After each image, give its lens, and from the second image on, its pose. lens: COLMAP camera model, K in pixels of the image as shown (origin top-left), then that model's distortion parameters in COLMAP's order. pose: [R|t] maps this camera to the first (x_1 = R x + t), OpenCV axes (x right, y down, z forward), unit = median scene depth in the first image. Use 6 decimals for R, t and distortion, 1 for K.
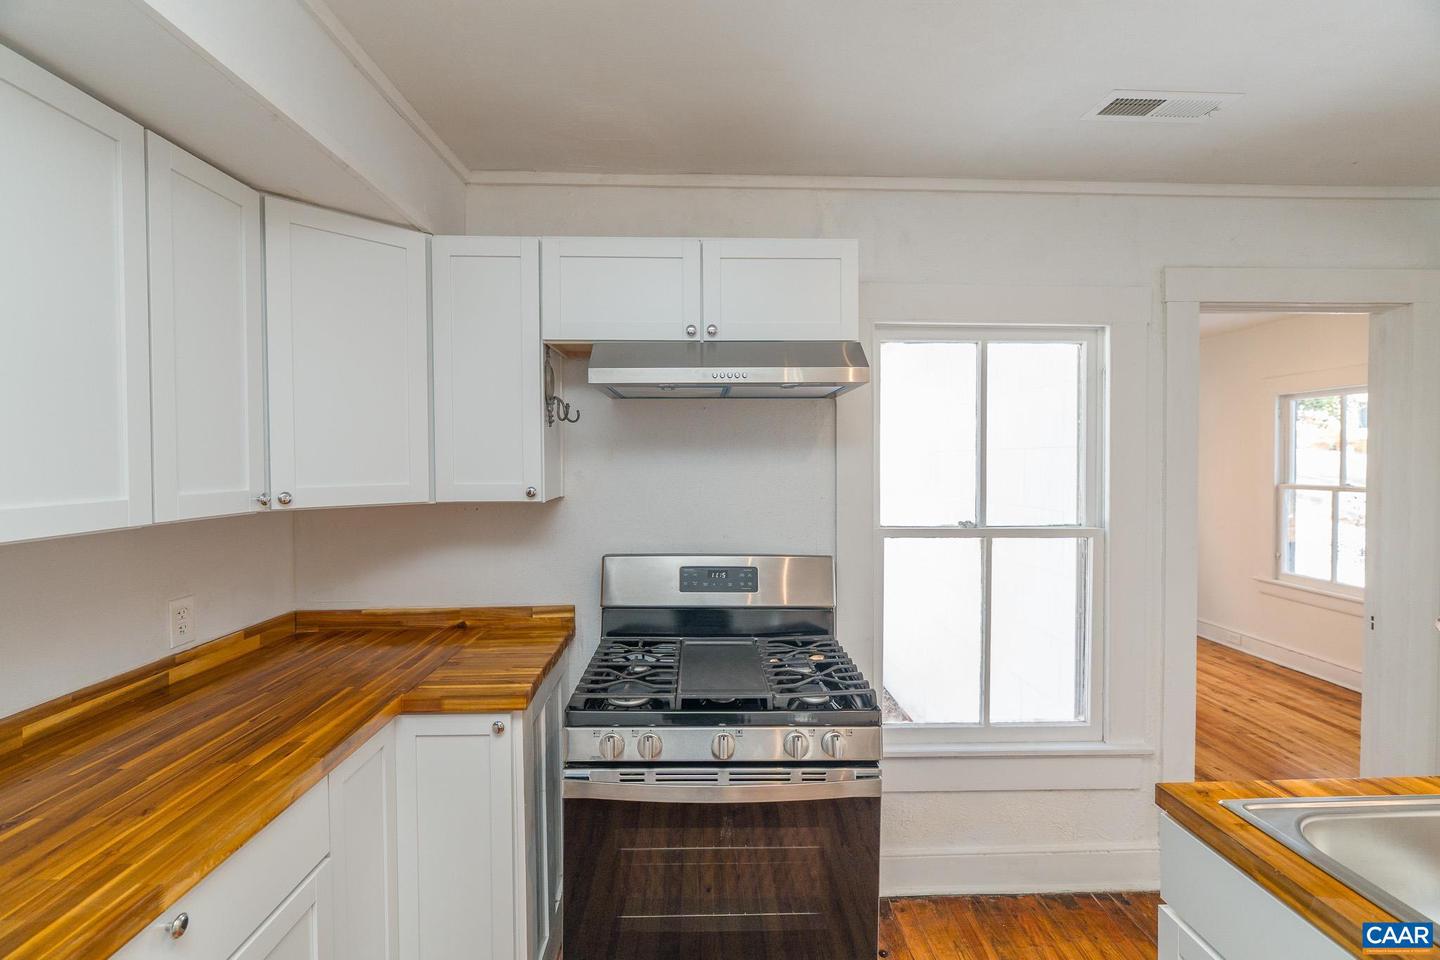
lens RADIAL K [[647.0, 0, 720.9], [0, 647.0, 473.7], [0, 0, 1]] dist [-0.005650, 0.002117]
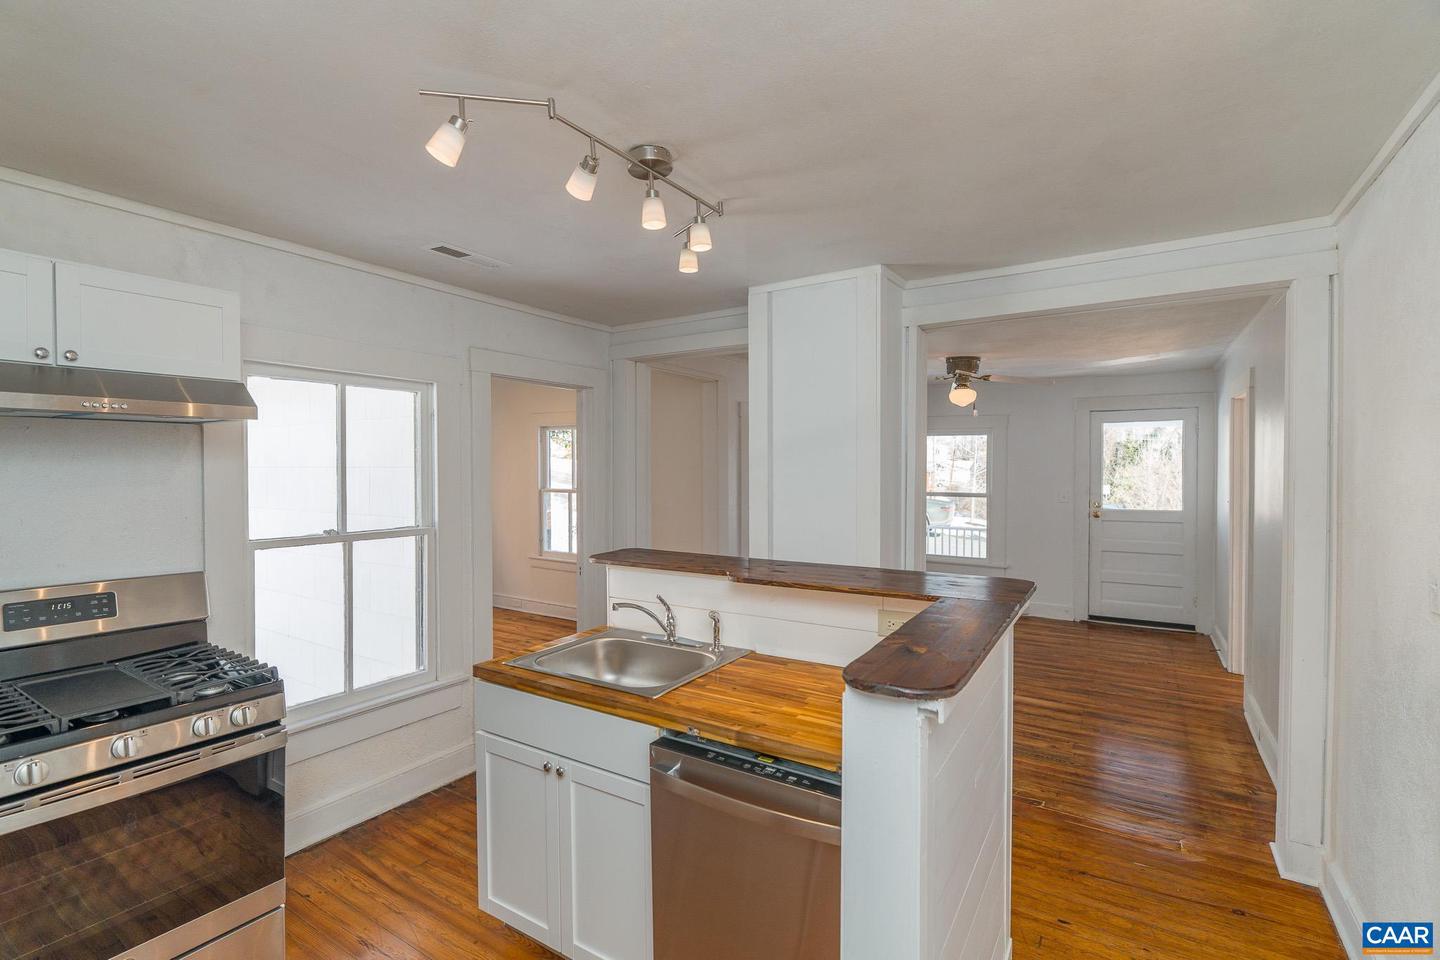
lens RADIAL K [[660.2, 0, 718.9], [0, 660.2, 474.6], [0, 0, 1]] dist [-0.002033, 0.000630]
pose [[0.568714, -0.009072, 0.822485, -0.242150], [0.015954, 0.999873, -0.000003, -0.020300], [-0.822381, 0.013124, 0.568786, -0.335170]]
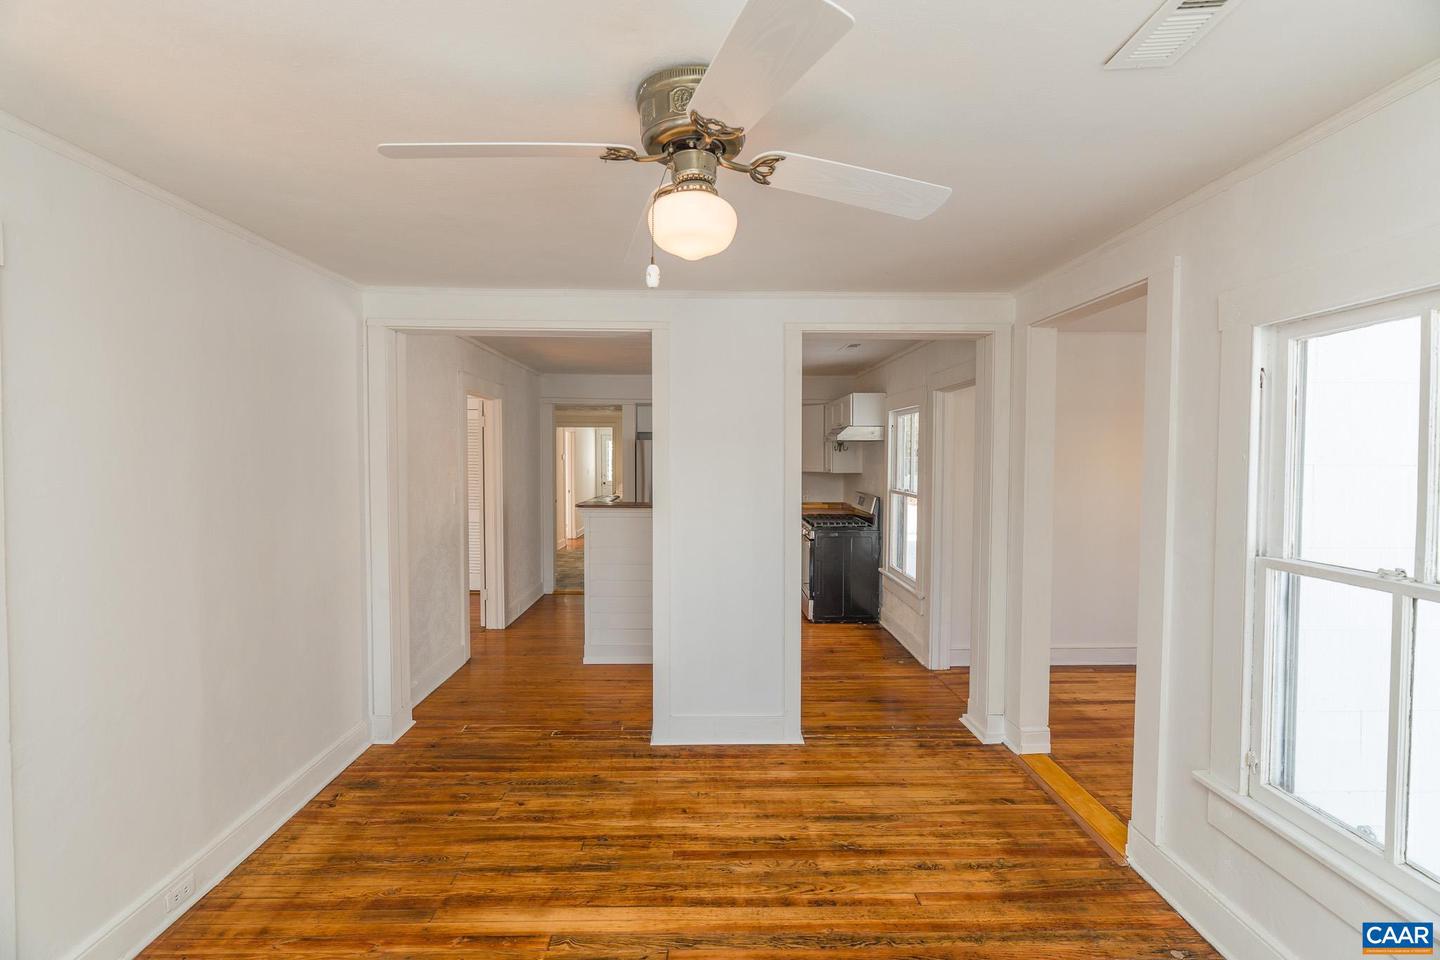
lens RADIAL K [[644.8, 0, 722.5], [0, 644.8, 472.0], [0, 0, 1]] dist [-0.004510, 0.000602]
pose [[-0.009075, 0.028769, -0.999545, 2.994767], [-0.024835, 0.999271, 0.028987, -0.047021], [0.999650, 0.025087, -0.008354, 0.352334]]
